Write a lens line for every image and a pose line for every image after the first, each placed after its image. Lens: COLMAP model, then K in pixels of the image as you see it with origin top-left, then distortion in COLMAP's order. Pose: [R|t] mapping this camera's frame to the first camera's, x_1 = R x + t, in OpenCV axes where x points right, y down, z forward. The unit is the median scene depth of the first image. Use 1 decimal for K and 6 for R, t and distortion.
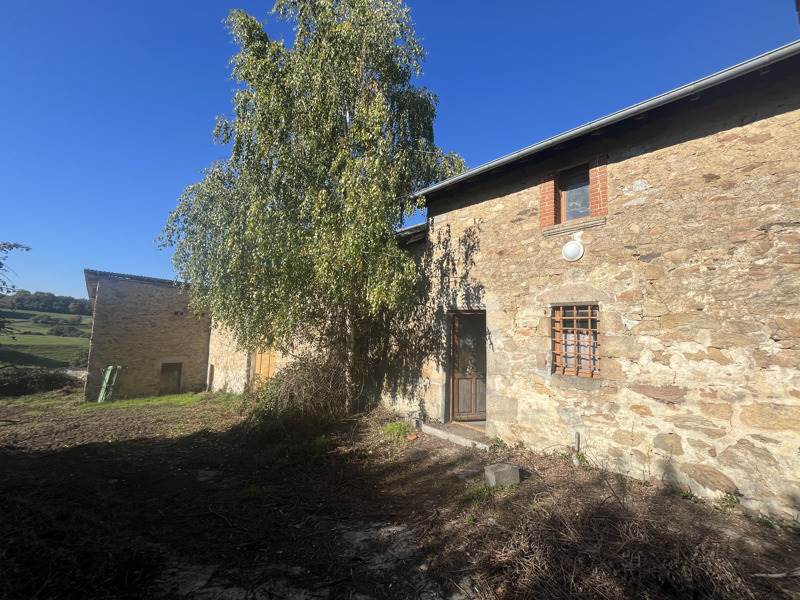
lens RADIAL K [[325.2, 0, 400.4], [0, 325.2, 299.6], [0, 0, 1]] dist [-0.003189, -0.000213]
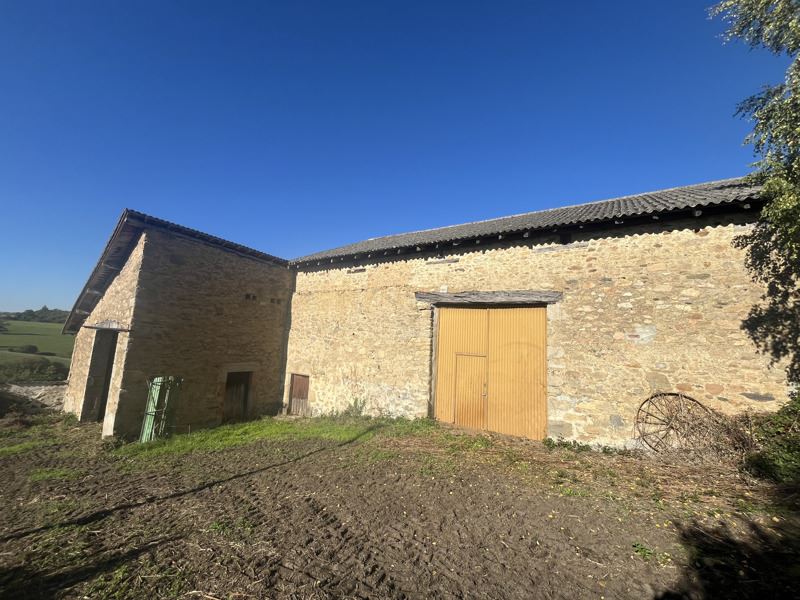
lens RADIAL K [[325.2, 0, 400.2], [0, 325.2, 298.9], [0, 0, 1]] dist [-0.003189, -0.000213]
pose [[0.970715, 0.048106, 0.235370, -0.570144], [-0.040013, 0.998436, -0.039042, 0.063305], [-0.236880, 0.028481, 0.971121, 0.295837]]
